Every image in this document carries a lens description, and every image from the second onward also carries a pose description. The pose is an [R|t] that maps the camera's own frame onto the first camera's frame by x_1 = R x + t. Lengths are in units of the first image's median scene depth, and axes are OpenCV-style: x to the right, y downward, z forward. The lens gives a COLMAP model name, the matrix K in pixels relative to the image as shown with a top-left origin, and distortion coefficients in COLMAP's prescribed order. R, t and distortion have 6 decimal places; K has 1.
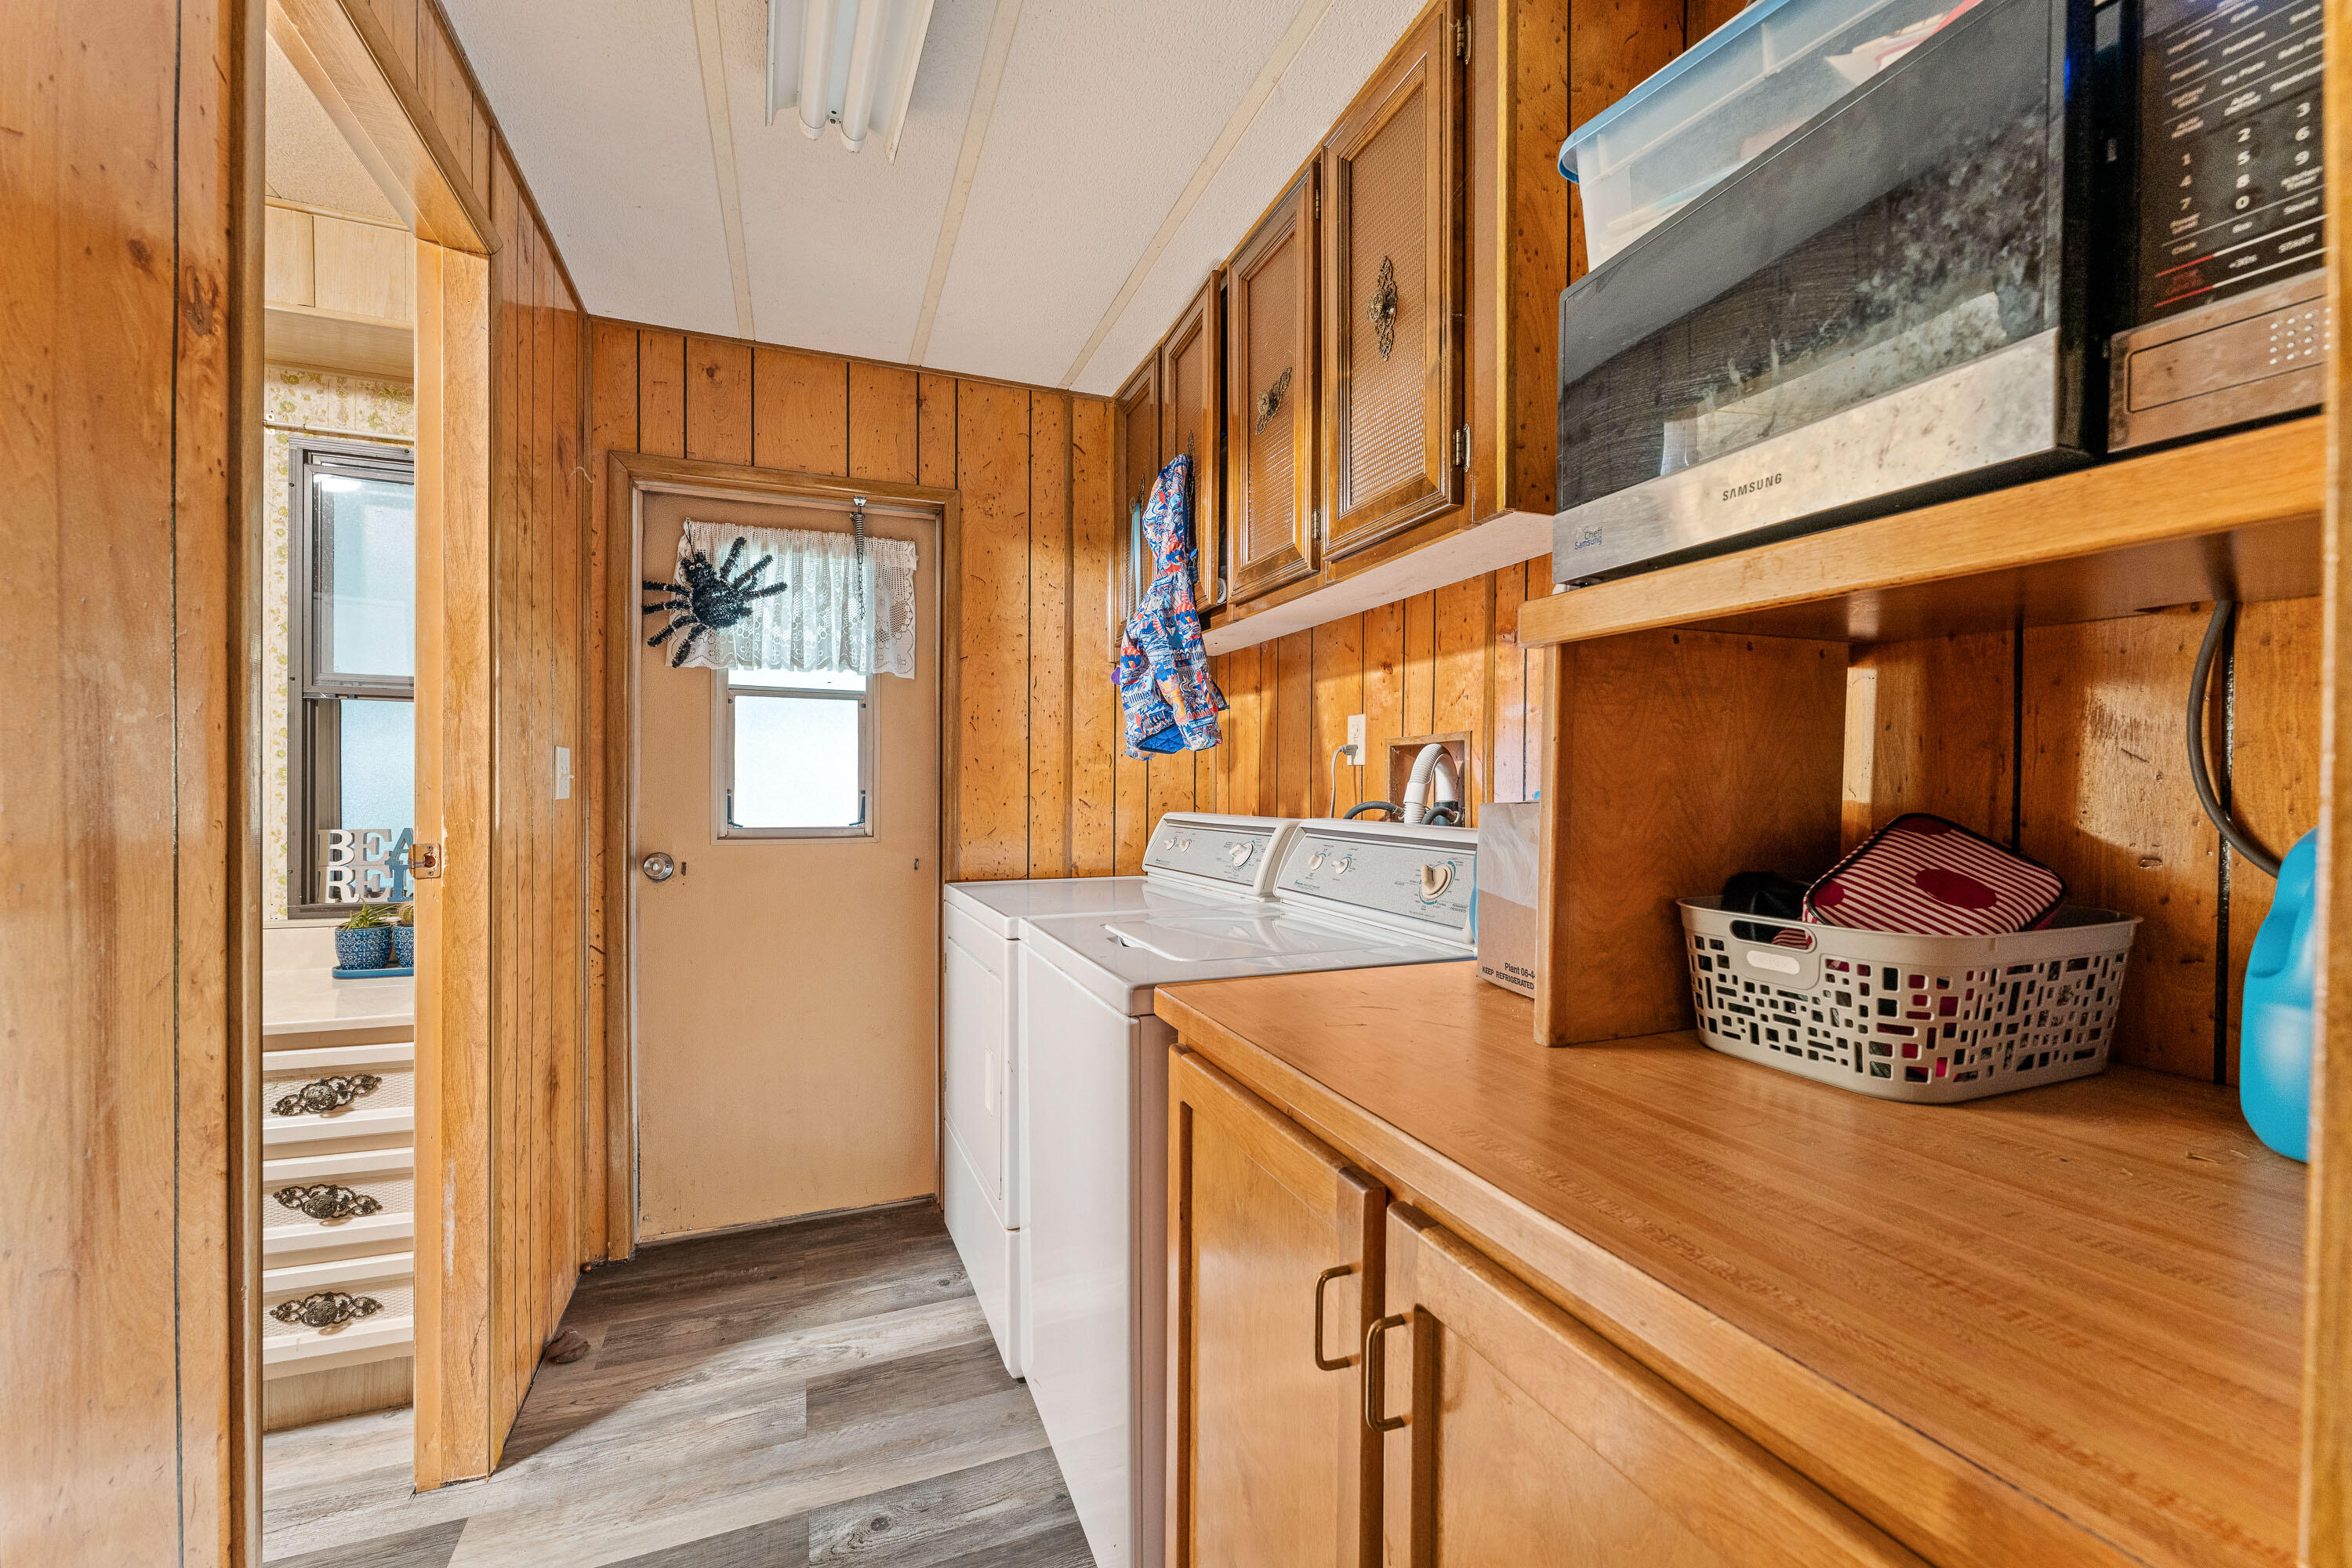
lens RADIAL K [[947.1, 0, 1174.0], [0, 947.1, 779.6], [0, 0, 1]] dist [-0.001685, 0.000130]
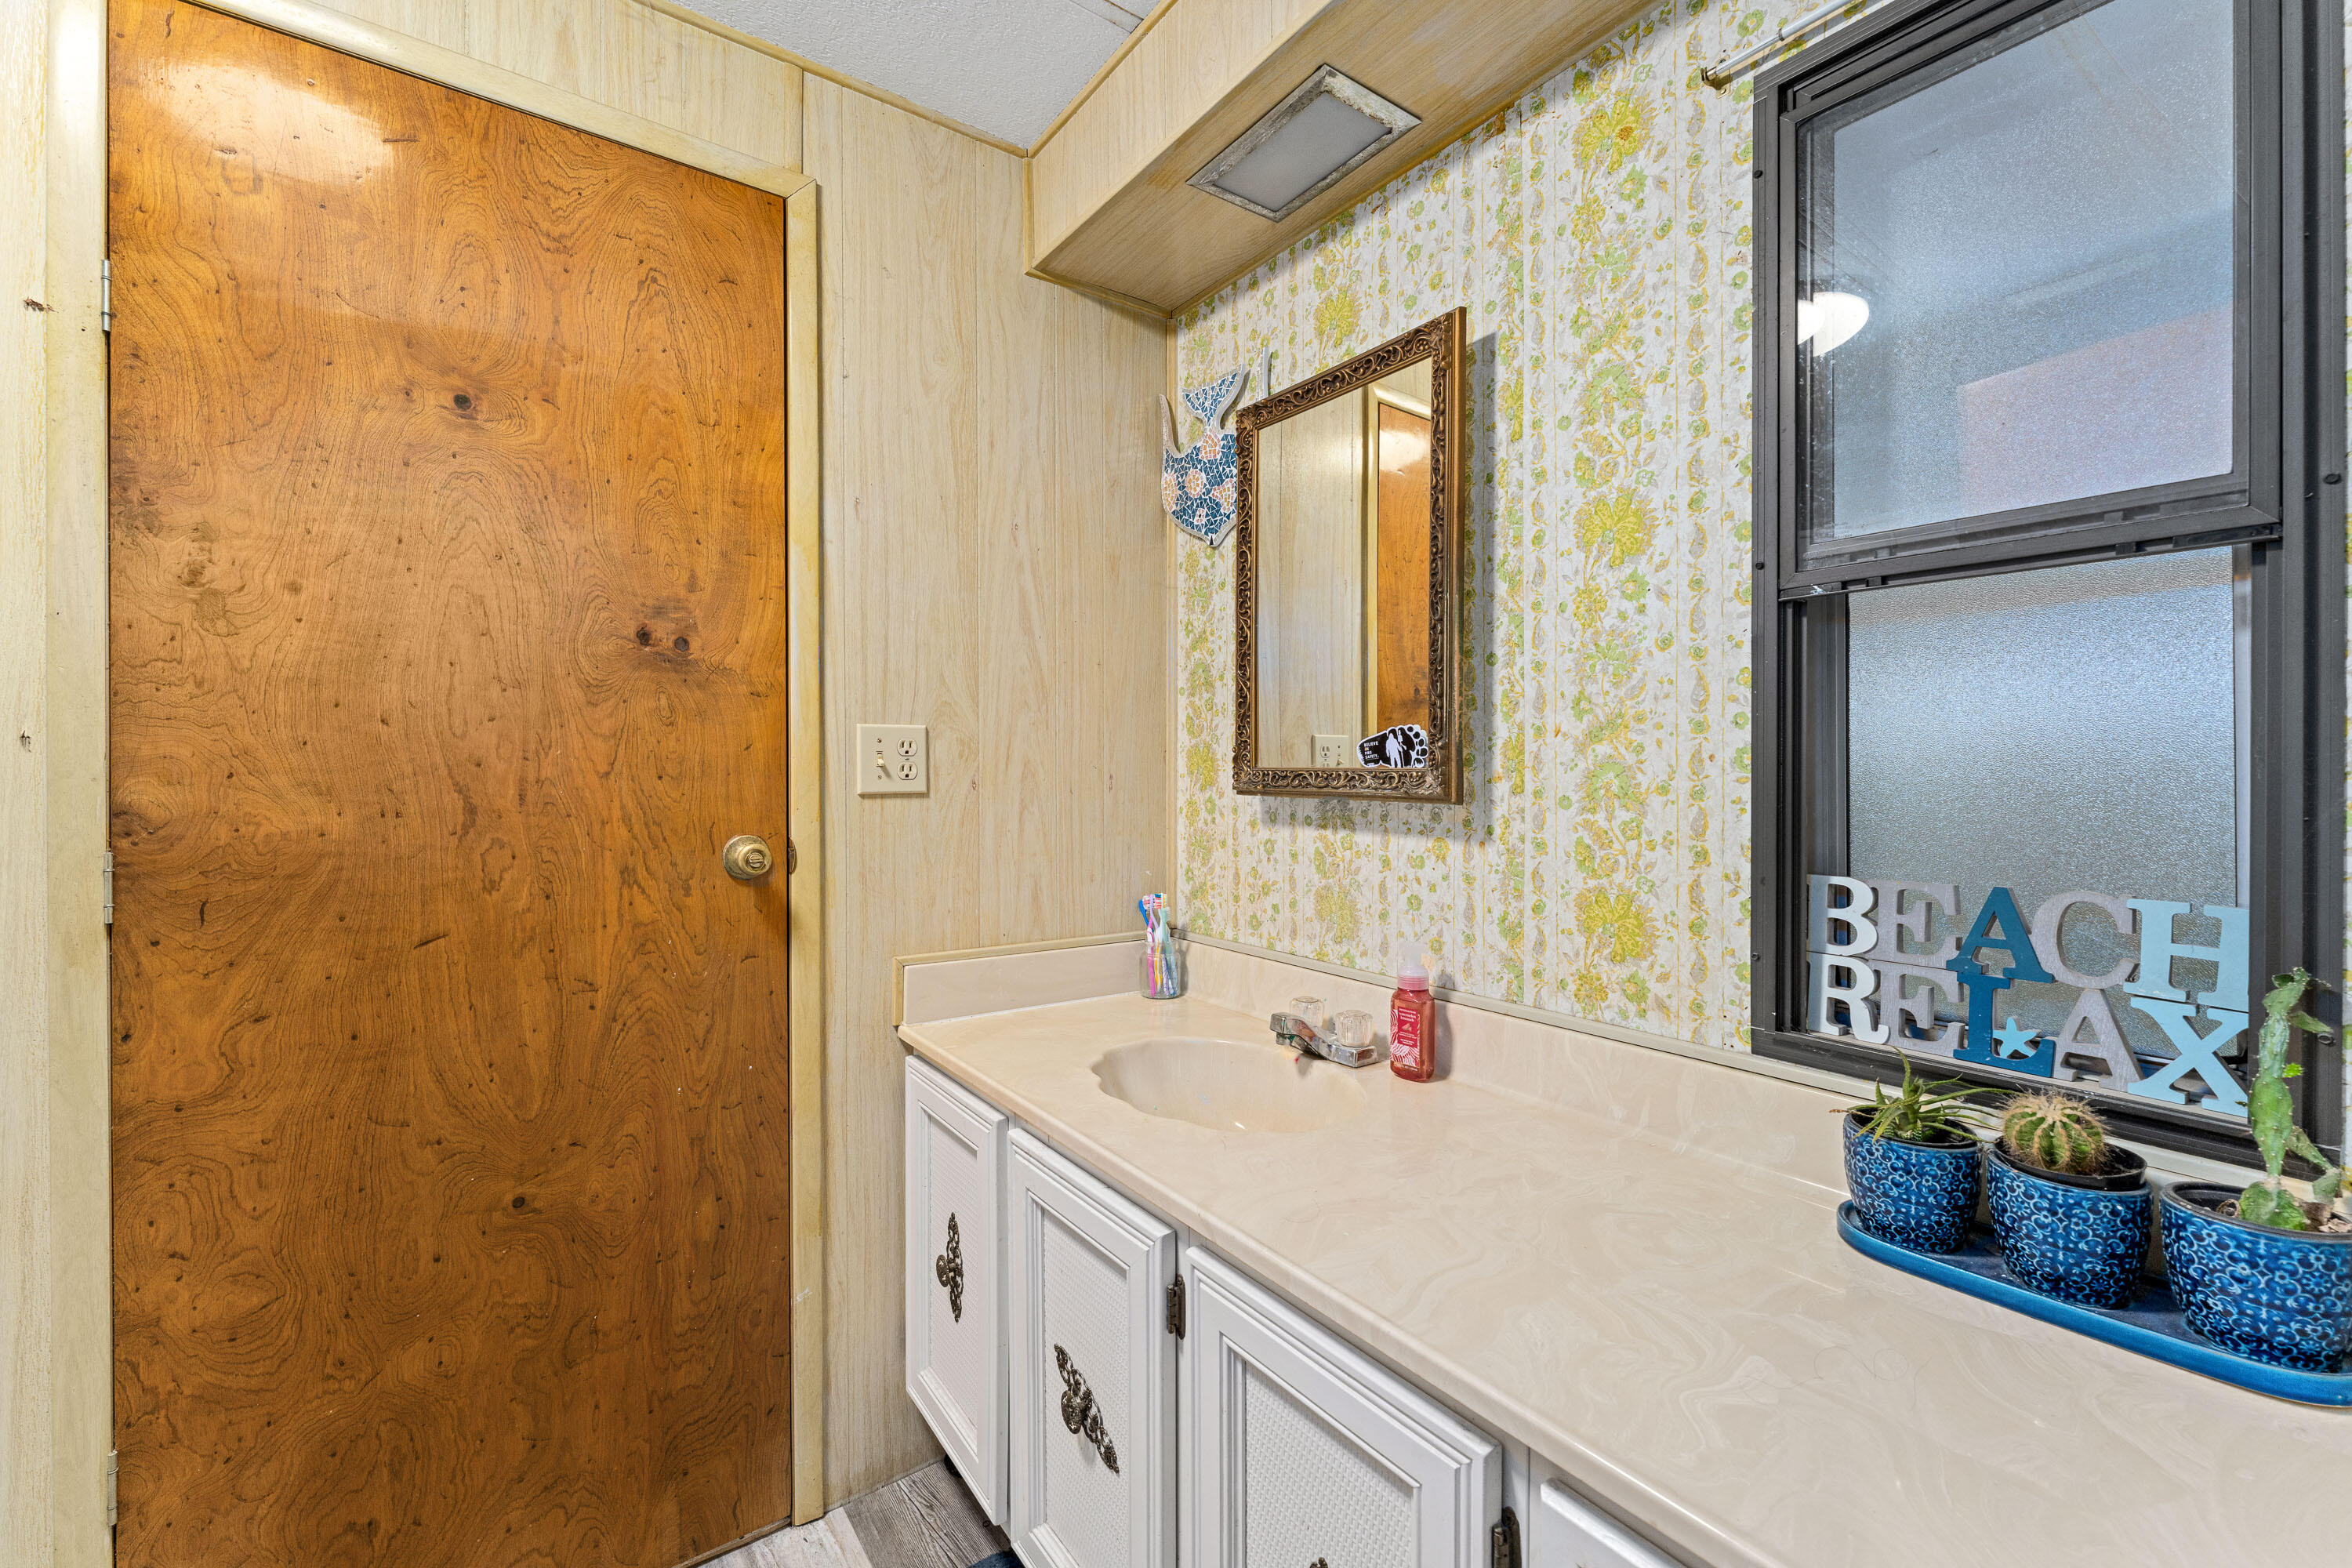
lens RADIAL K [[947.1, 0, 1174.0], [0, 947.1, 779.6], [0, 0, 1]] dist [-0.001685, 0.000130]
pose [[0.258423, 0.000744, -0.966032, -0.531244], [-0.000429, 1.000000, 0.000655, 0.004334], [0.966032, 0.000245, 0.258423, 0.574010]]
